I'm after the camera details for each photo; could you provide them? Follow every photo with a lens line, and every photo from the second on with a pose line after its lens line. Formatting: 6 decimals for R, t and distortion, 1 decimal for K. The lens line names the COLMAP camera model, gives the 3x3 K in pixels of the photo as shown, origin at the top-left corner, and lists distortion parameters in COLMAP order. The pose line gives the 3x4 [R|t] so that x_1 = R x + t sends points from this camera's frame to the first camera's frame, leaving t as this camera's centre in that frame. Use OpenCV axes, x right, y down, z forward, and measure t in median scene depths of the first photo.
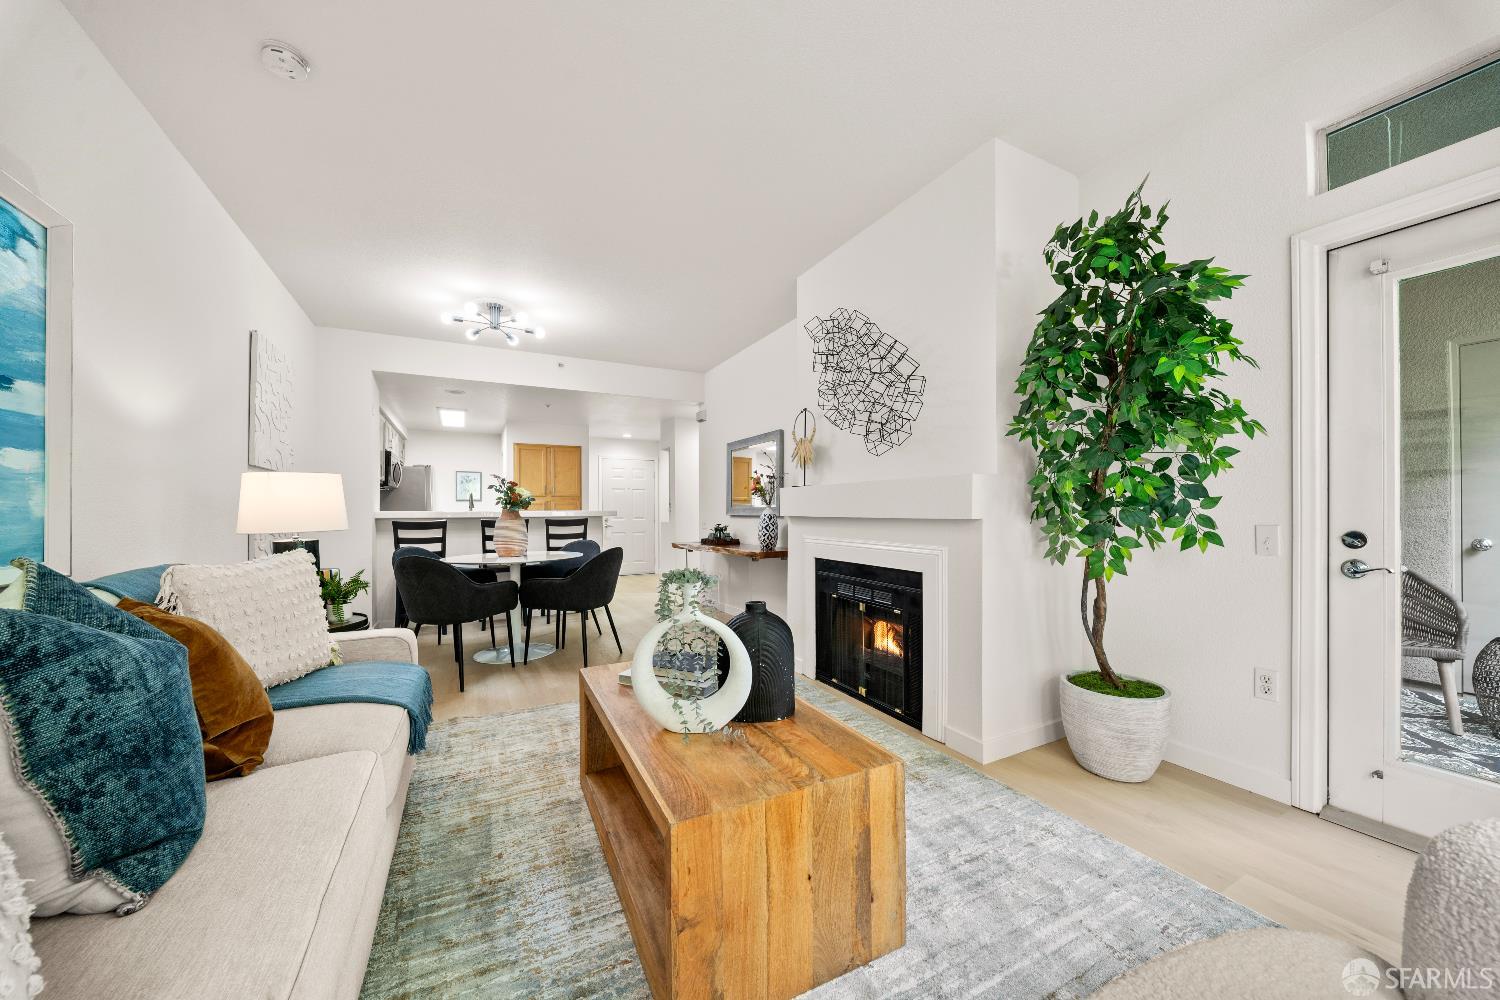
lens RADIAL K [[527.2, 0, 742.5], [0, 527.2, 510.0], [0, 0, 1]] dist [-0.006815, 0.000149]
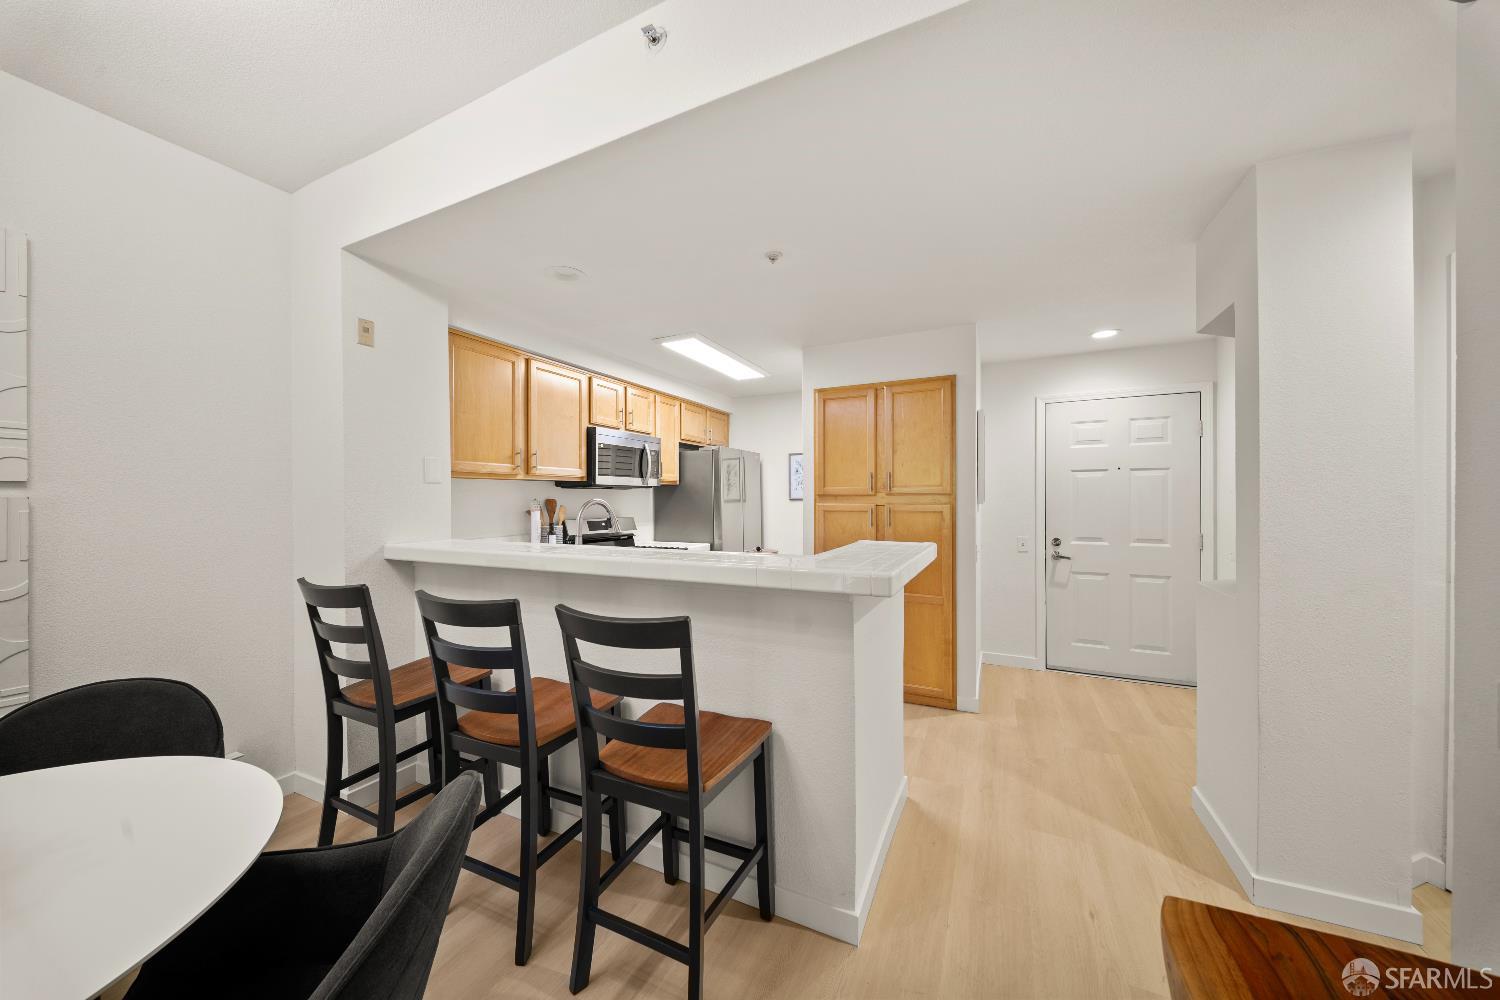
lens RADIAL K [[514.3, 0, 746.5], [0, 514.3, 494.6], [0, 0, 1]] dist [-0.001421, -0.000047]
pose [[0.593899, 0.000847, -0.804539, -0.094451], [0.002369, 0.999993, 0.002801, -0.035171], [0.804536, -0.003570, 0.593893, 0.830078]]
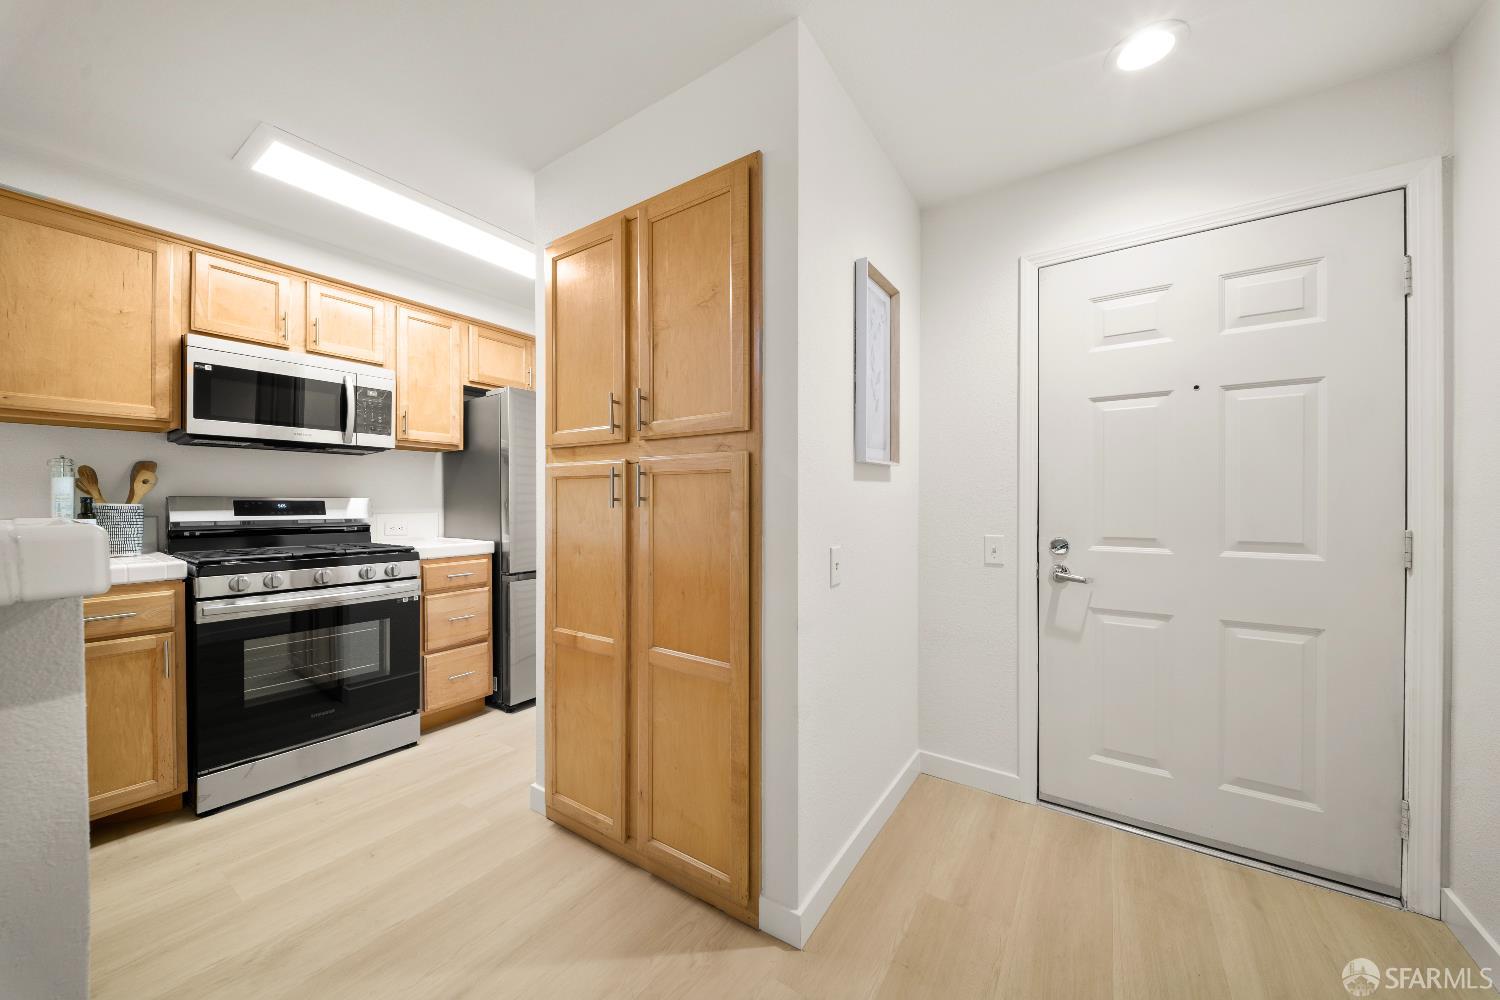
lens RADIAL K [[524.1, 0, 750.0], [0, 524.1, 500.0], [0, 0, 1]] dist [-0.005791, -0.000044]
pose [[0.479329, 0.005210, -0.877620, -0.196400], [-0.000120, 0.999983, 0.005871, -0.001781], [0.877635, -0.002709, 0.479322, 1.225164]]
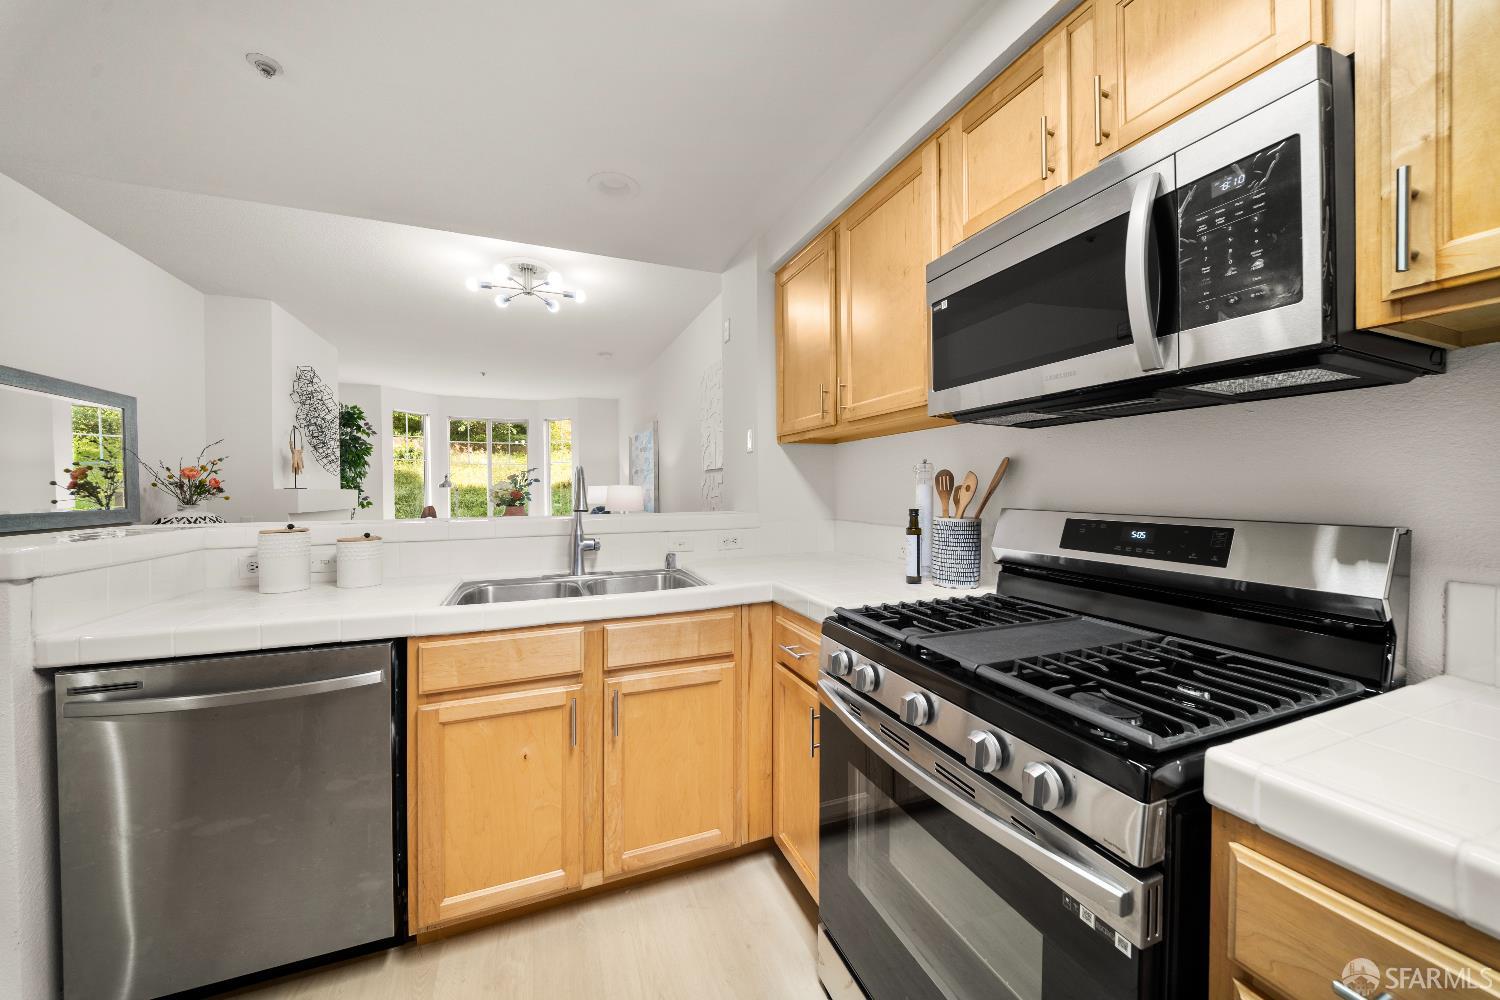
lens RADIAL K [[536.4, 0, 743.1], [0, 536.4, 494.9], [0, 0, 1]] dist [-0.001058, -0.000088]
pose [[-0.994792, 0.011670, 0.101258, -0.641958], [0.012540, 0.999890, 0.007961, -0.013008], [-0.101154, 0.009189, -0.994828, 1.308735]]
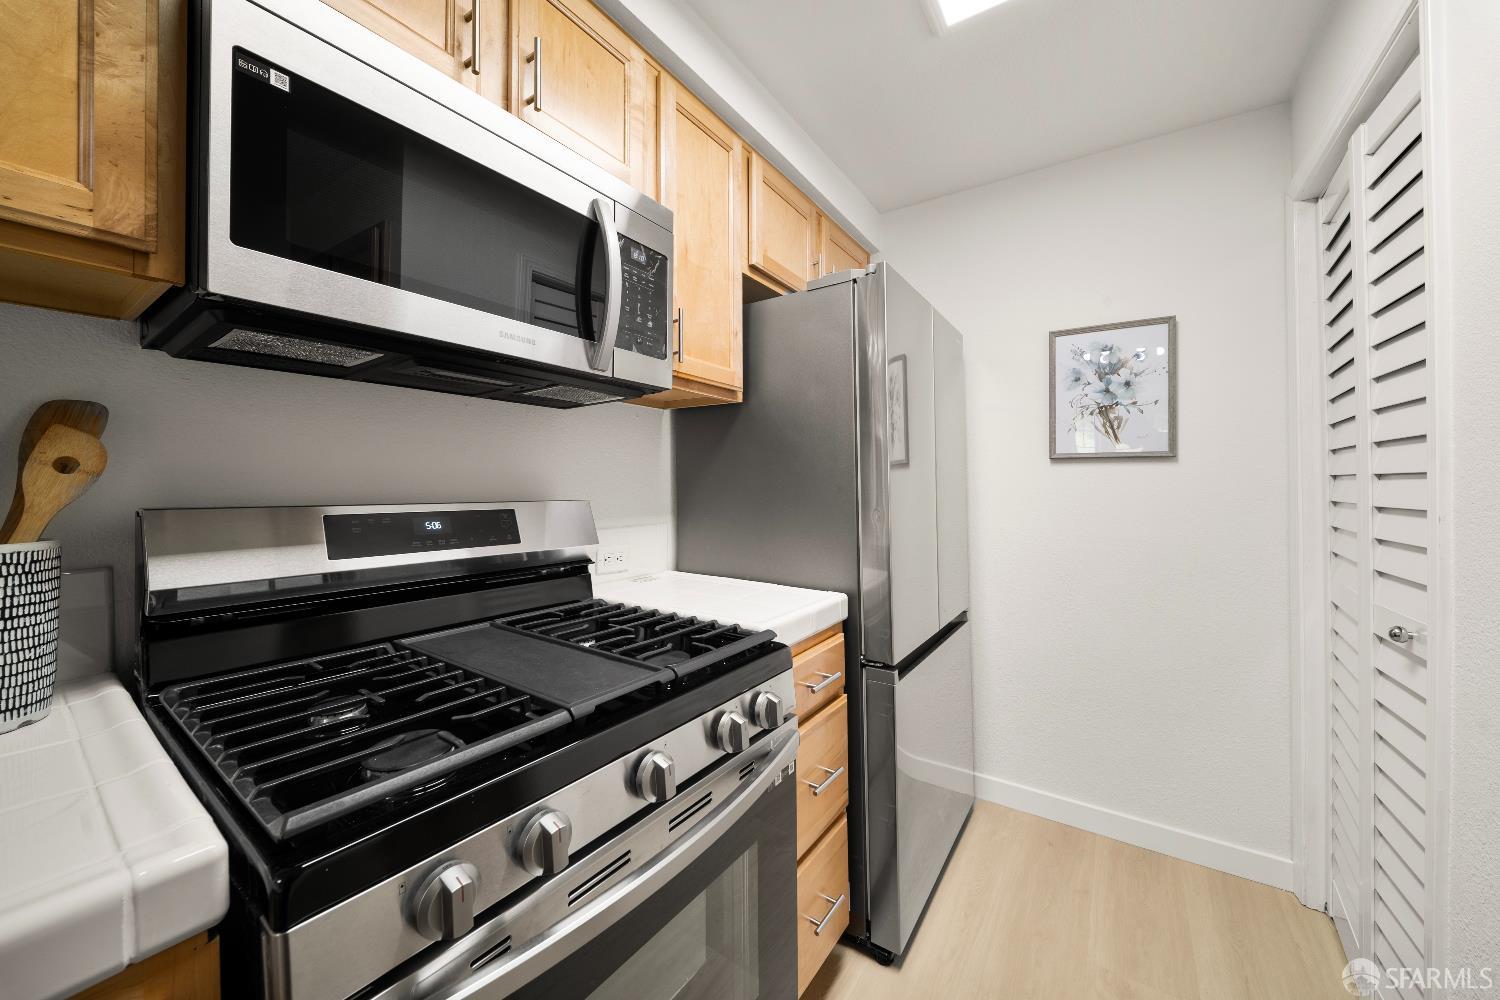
lens RADIAL K [[547.7, 0, 760.0], [0, 547.7, 482.0], [0, 0, 1]] dist [0.000927, -0.000058]
pose [[0.479197, 0.008835, -0.877663, -0.556991], [-0.005180, 0.999960, 0.007238, -0.010794], [0.877692, 0.001078, 0.479224, 1.097947]]
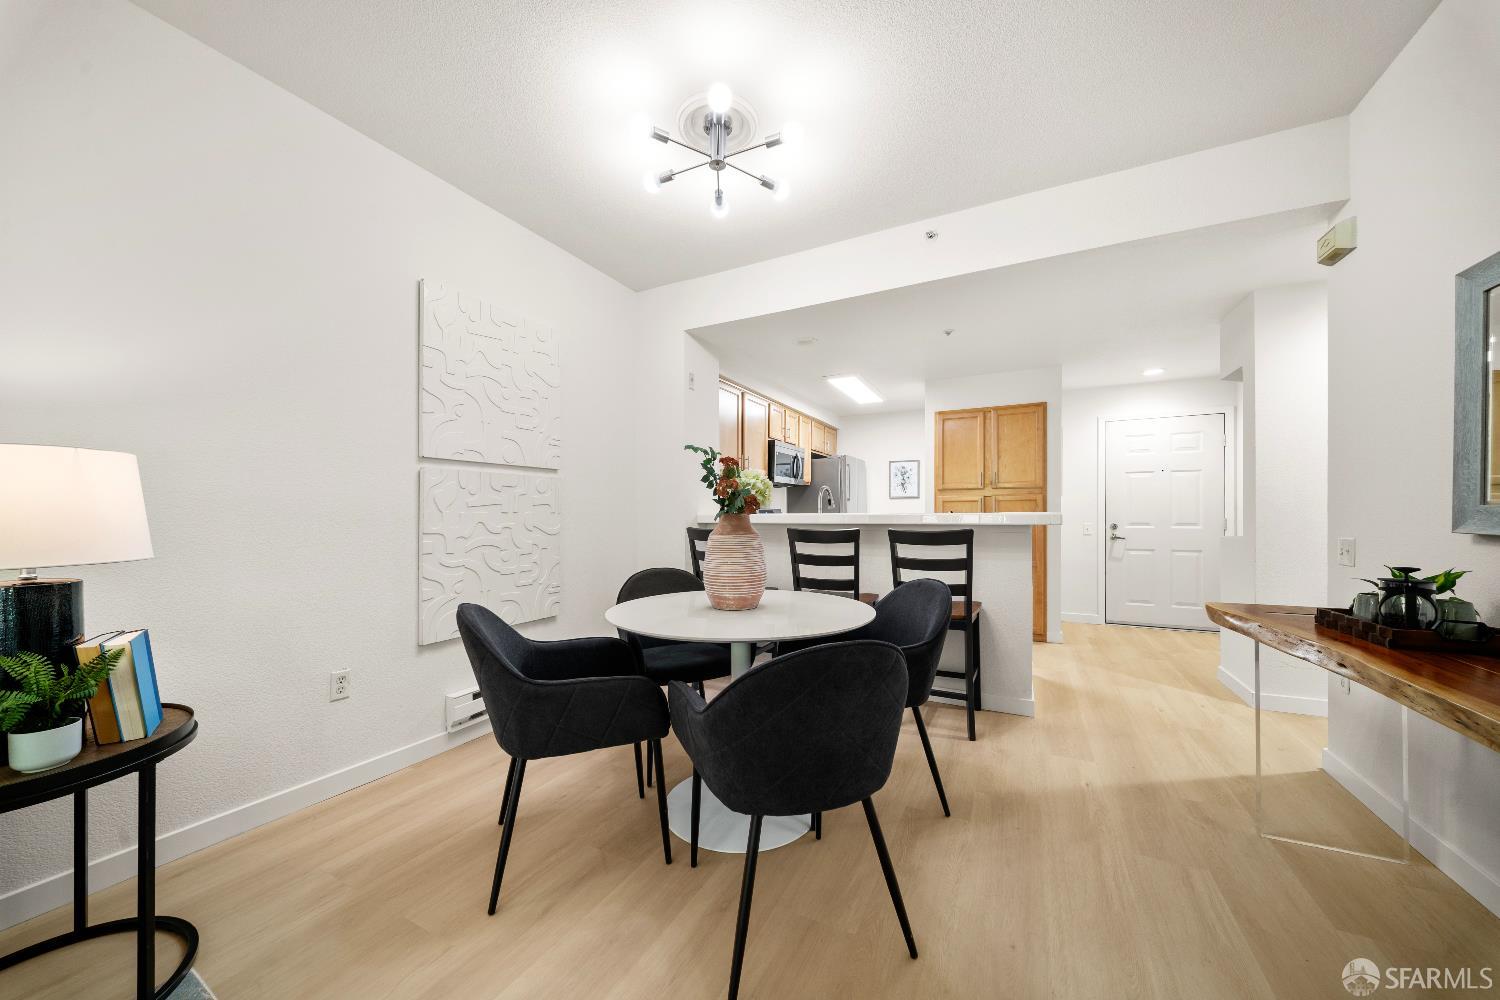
lens RADIAL K [[527.2, 0, 742.5], [0, 527.2, 510.0], [0, 0, 1]] dist [-0.006815, 0.000149]
pose [[0.573605, 0.002322, -0.819128, -0.019027], [0.002138, 0.999988, 0.004332, -0.003740], [0.819129, -0.004236, 0.573594, 0.507375]]
